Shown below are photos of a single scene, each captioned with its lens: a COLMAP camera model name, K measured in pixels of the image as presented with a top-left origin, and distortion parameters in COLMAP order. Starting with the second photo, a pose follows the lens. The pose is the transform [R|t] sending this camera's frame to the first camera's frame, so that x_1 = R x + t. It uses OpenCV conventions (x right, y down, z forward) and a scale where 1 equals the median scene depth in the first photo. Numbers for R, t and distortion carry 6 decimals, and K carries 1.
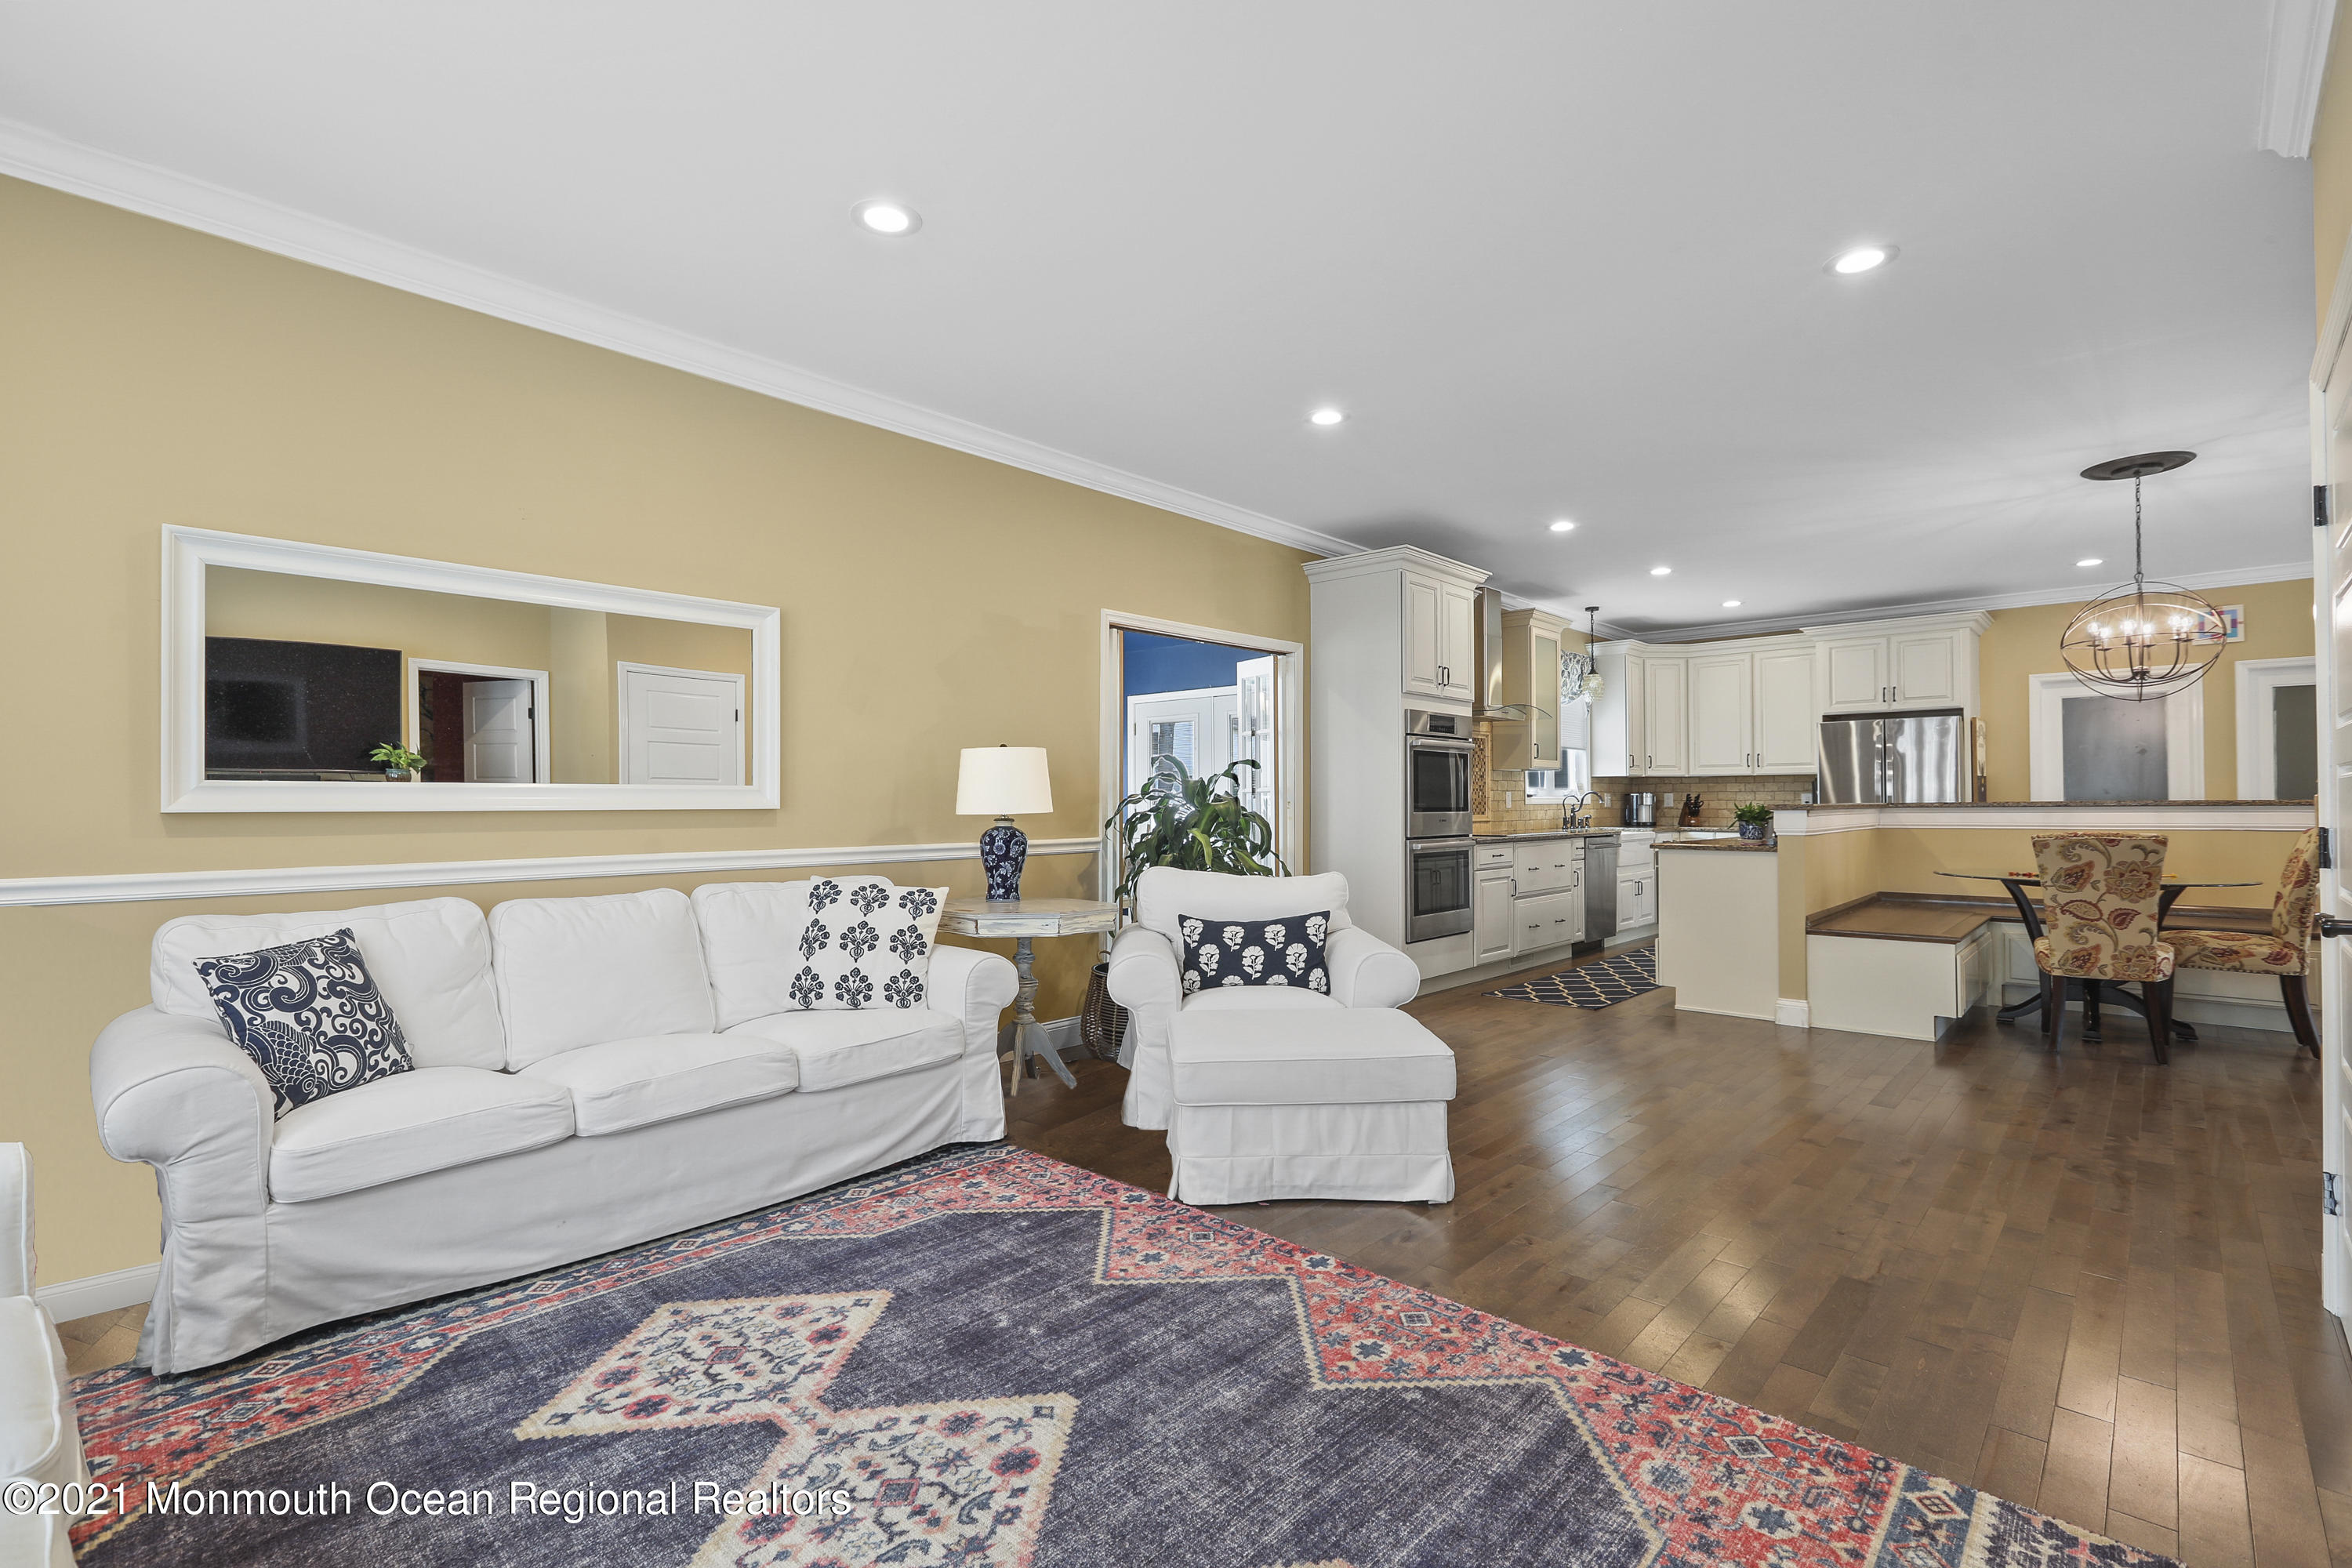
lens RADIAL K [[1059.5, 0, 1153.9], [0, 1059.5, 794.2], [0, 0, 1]] dist [-0.005288, 0.003732]
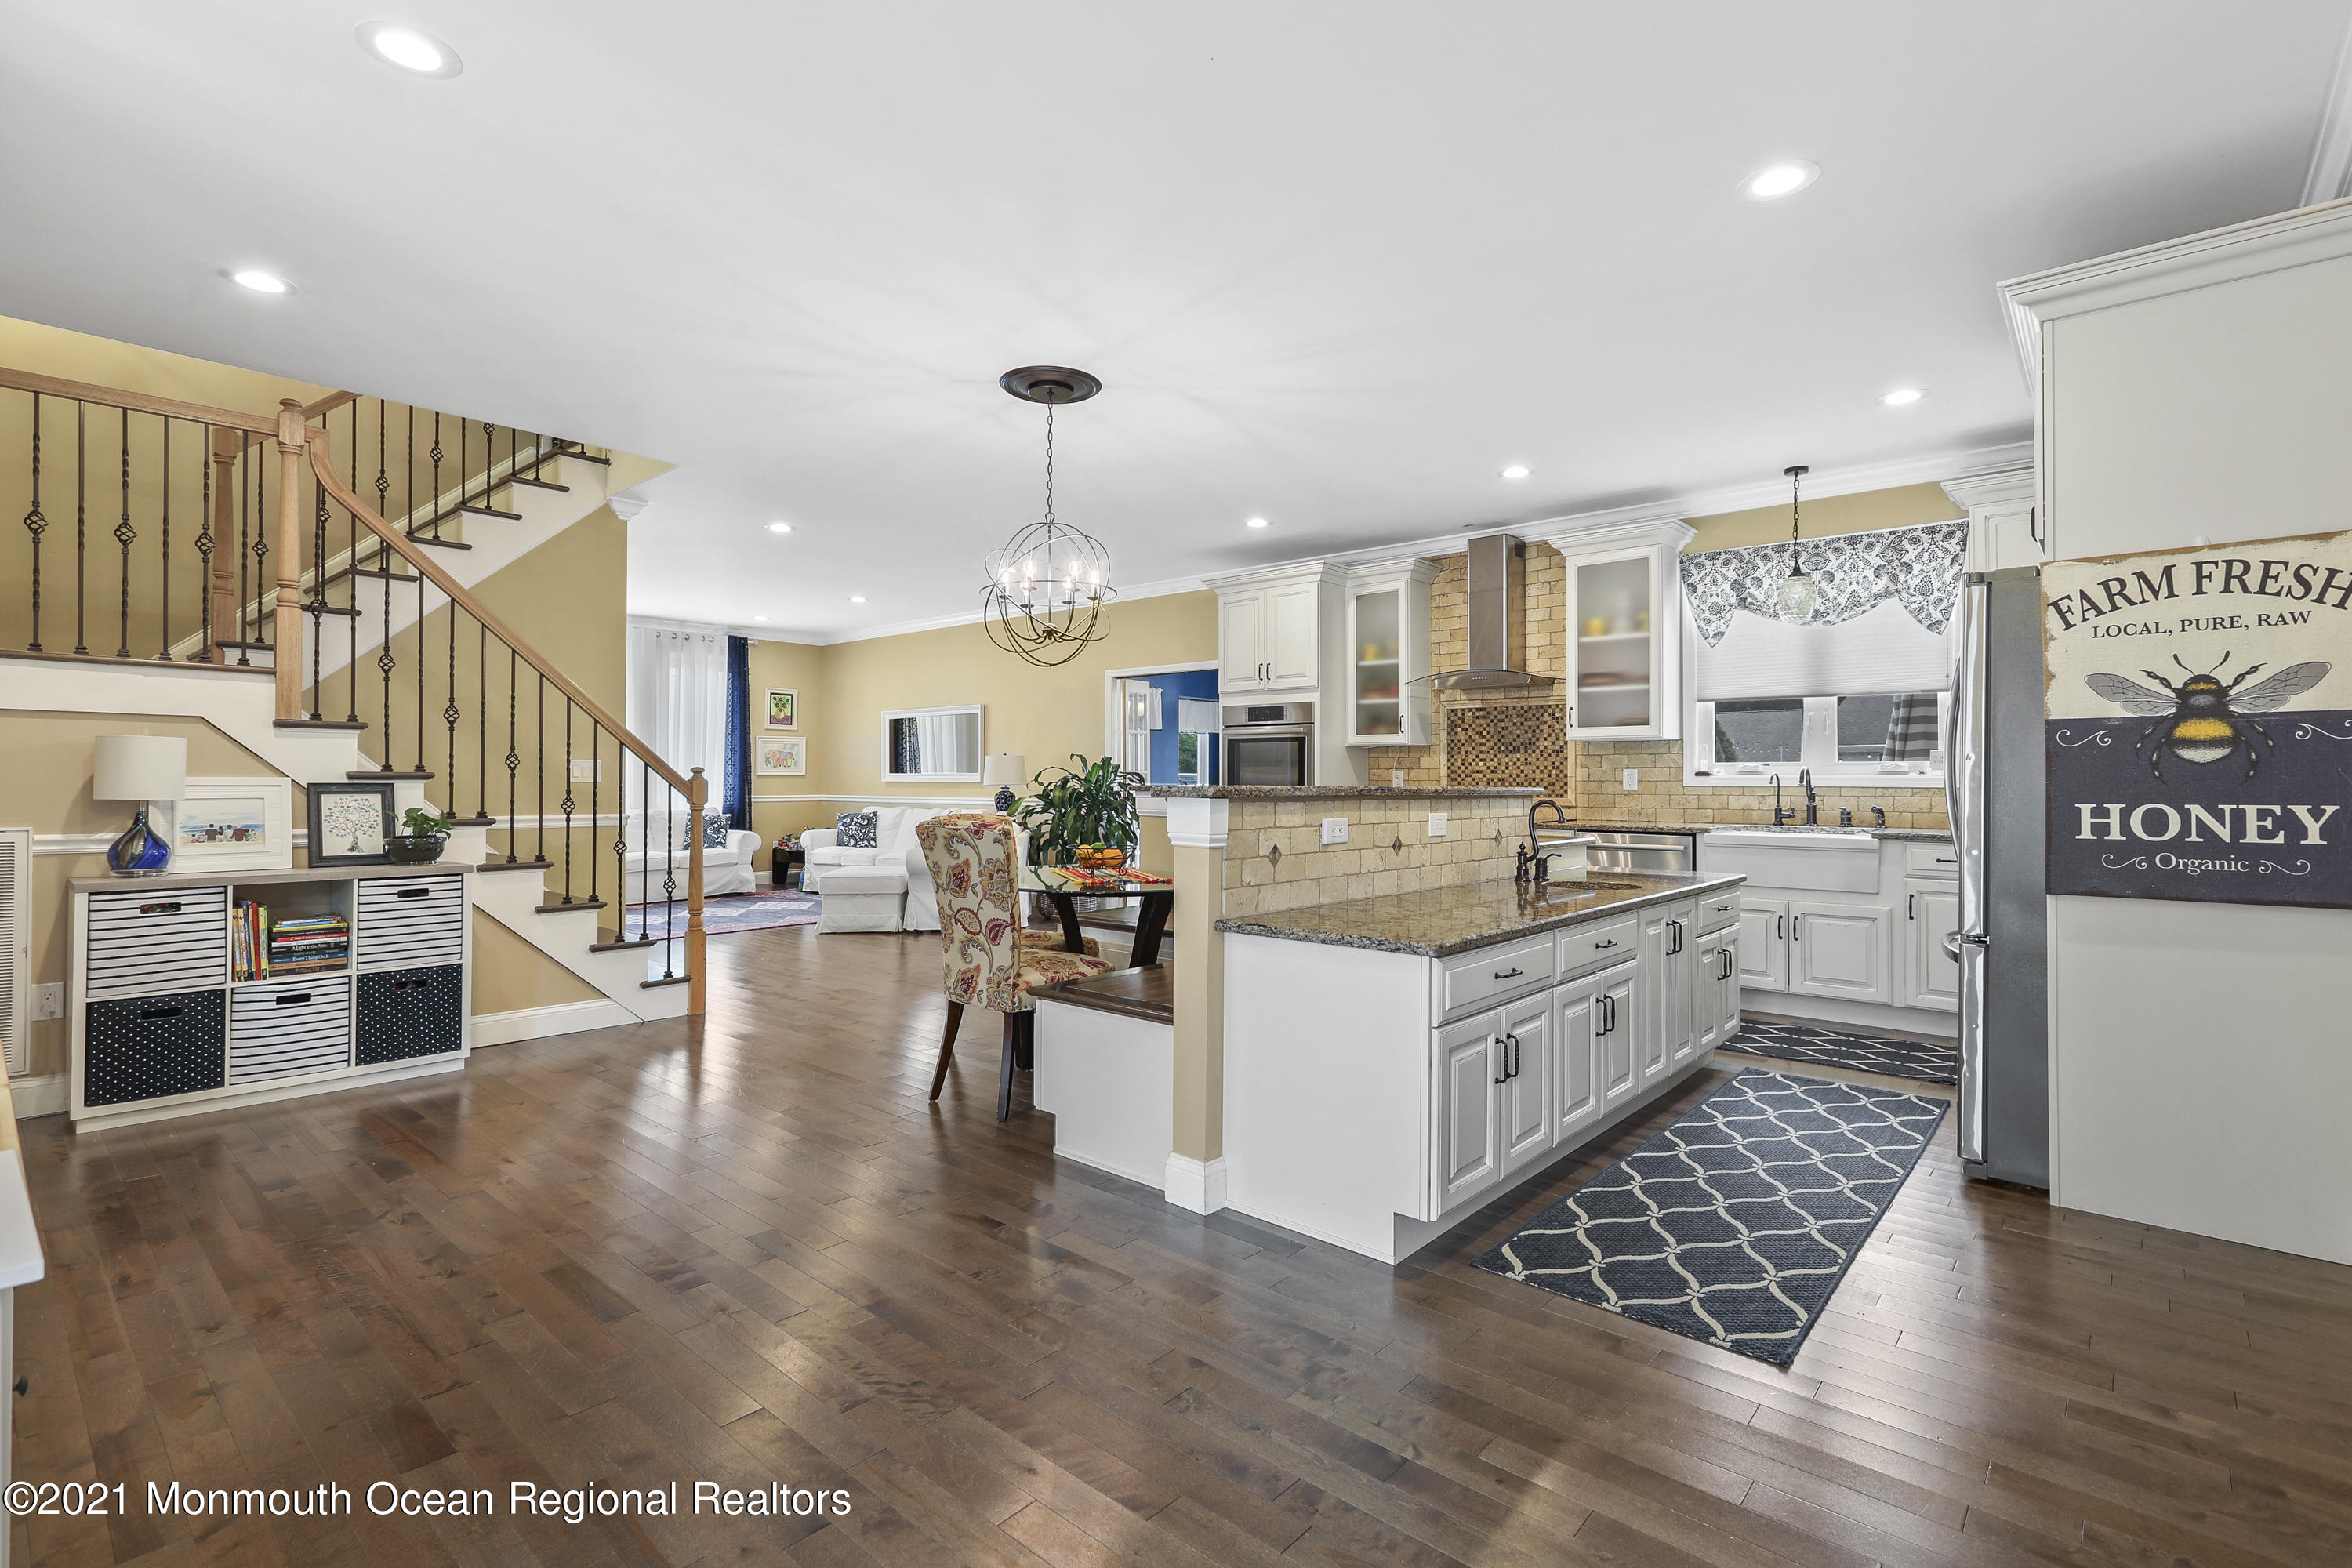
lens RADIAL K [[1059.5, 0, 1151.2], [0, 1059.5, 764.9], [0, 0, 1]] dist [-0.005288, 0.003732]
pose [[0.027243, -0.008748, -0.999591, 3.280894], [0.006862, 0.999940, -0.008564, -0.003354], [0.999605, -0.006626, 0.027302, 1.959207]]
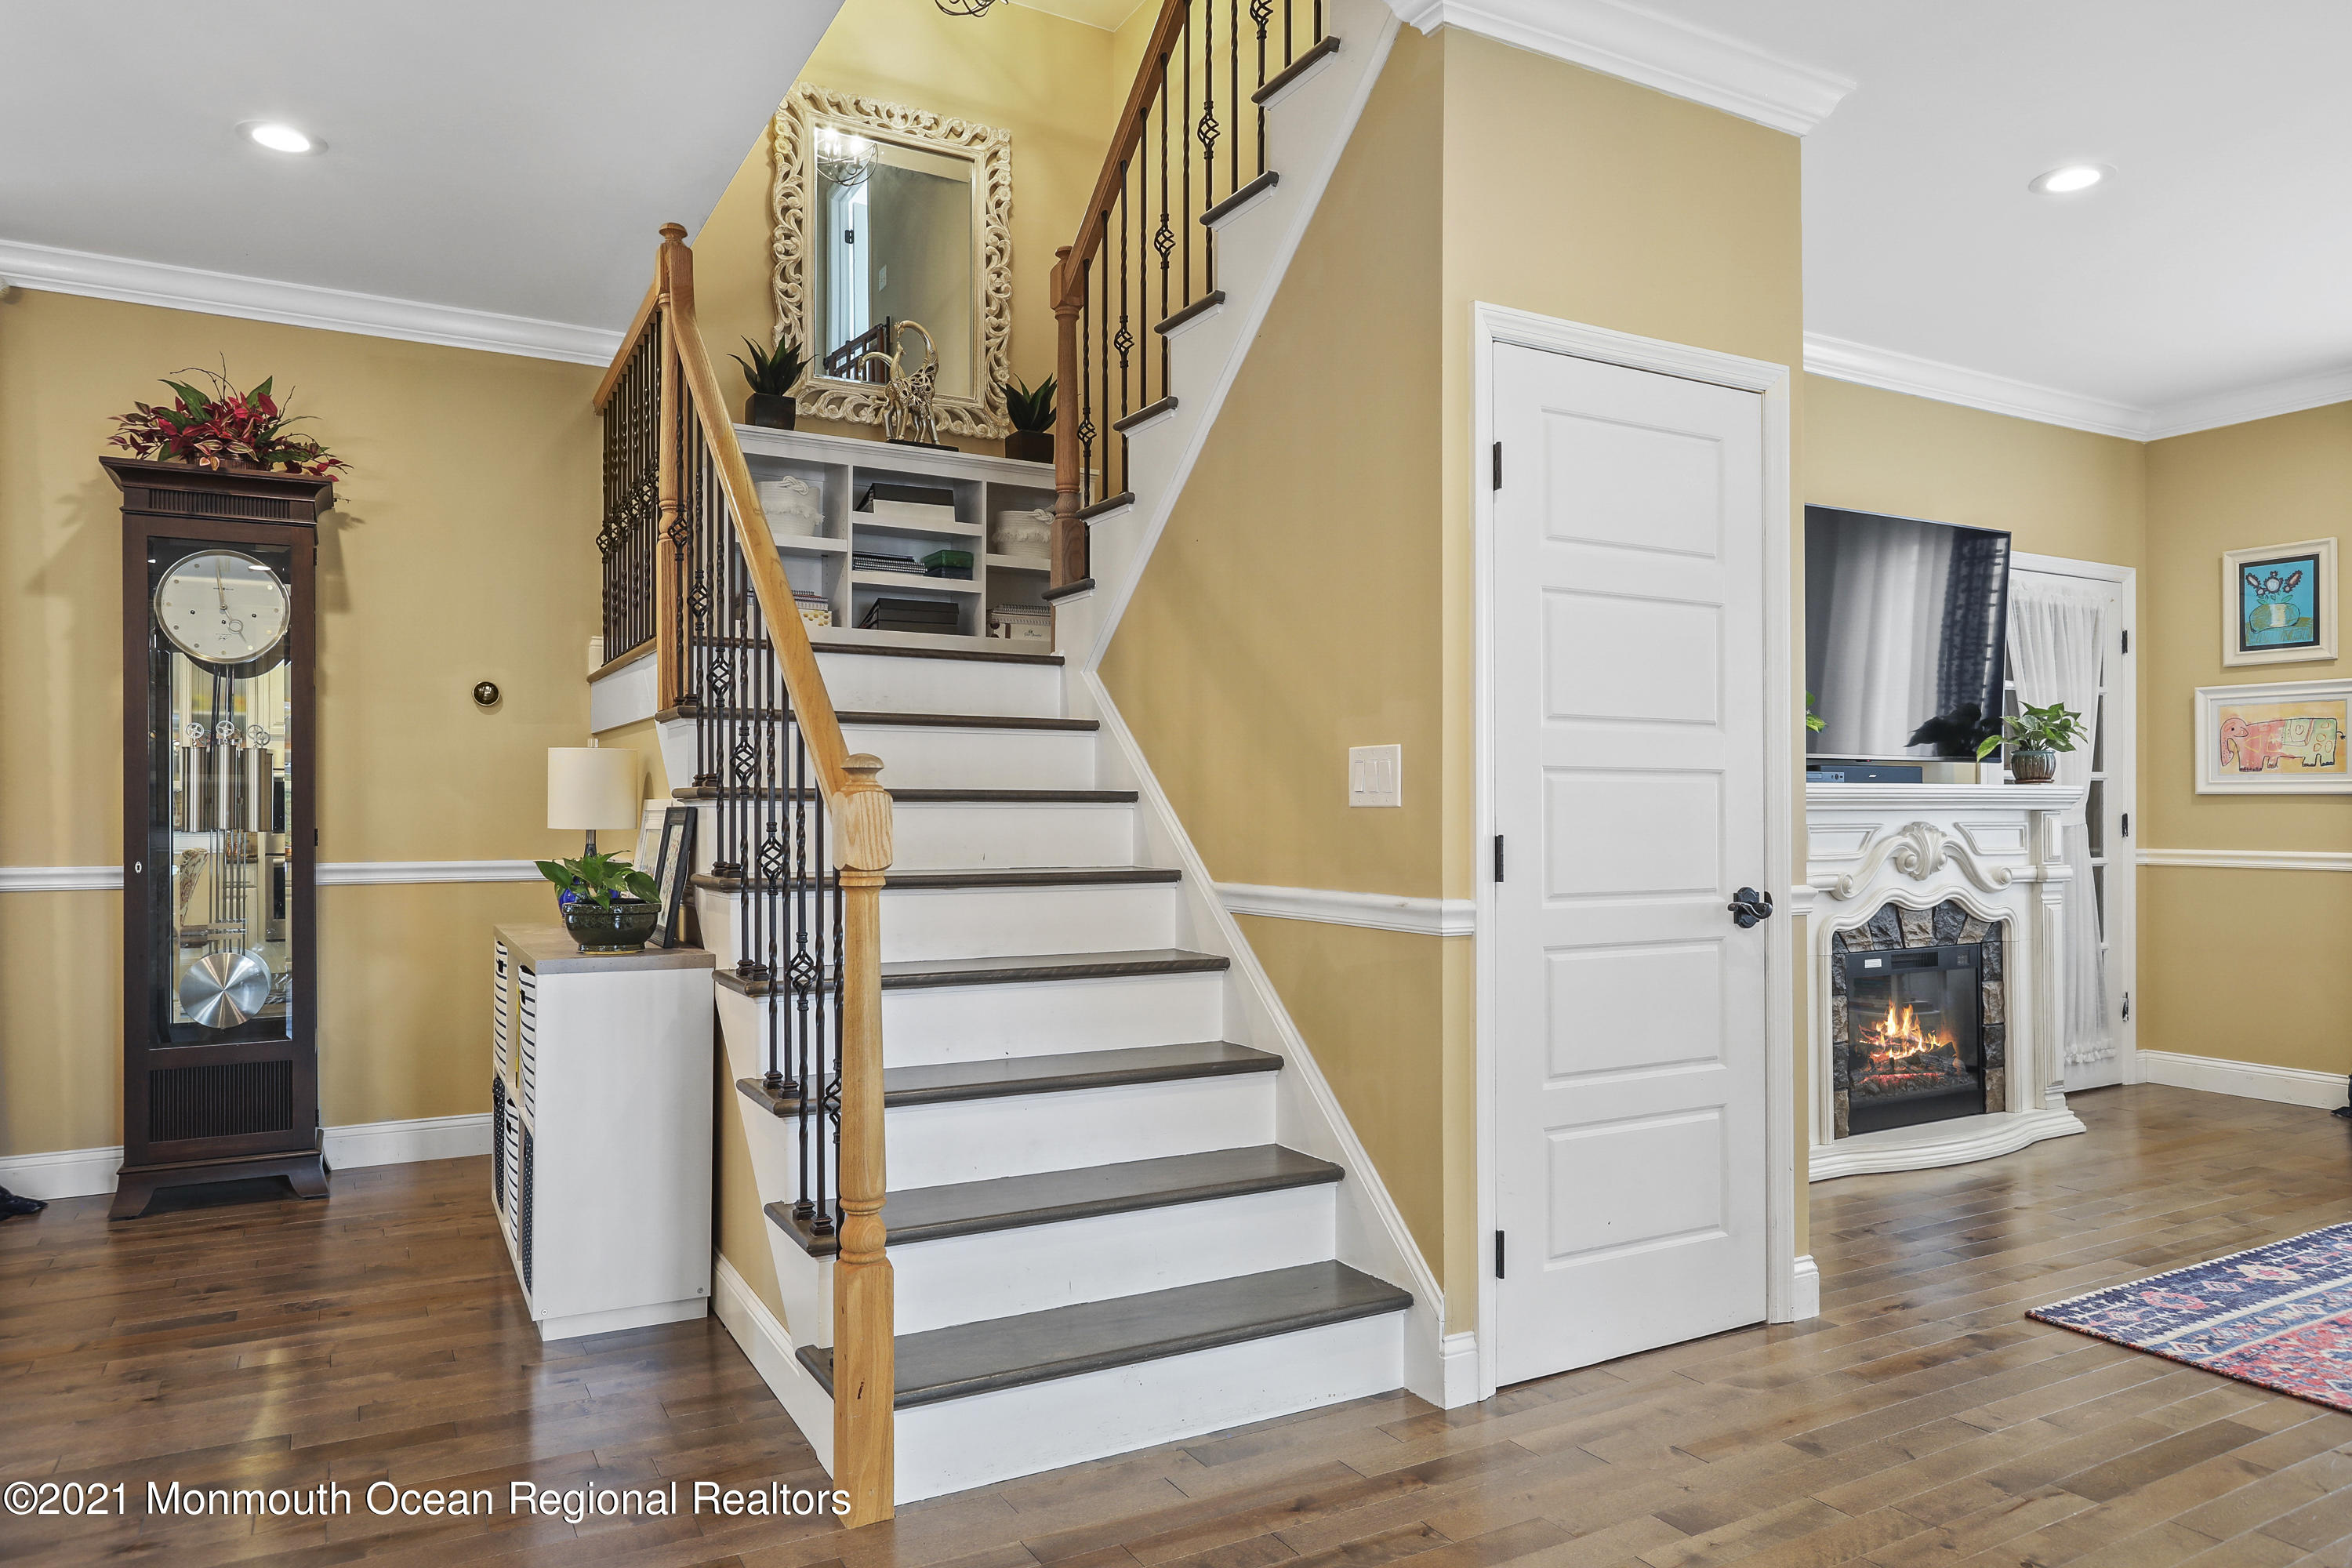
lens RADIAL K [[1494.0, 0, 1168.6], [0, 1494.0, 804.7], [0, 0, 1]] dist [-0.001054, 0.007111]
pose [[-0.958136, 0.006261, 0.286243, 0.892946], [0.001426, 0.999853, -0.017096, 0.025907], [-0.286308, -0.015972, -0.958004, 1.977638]]
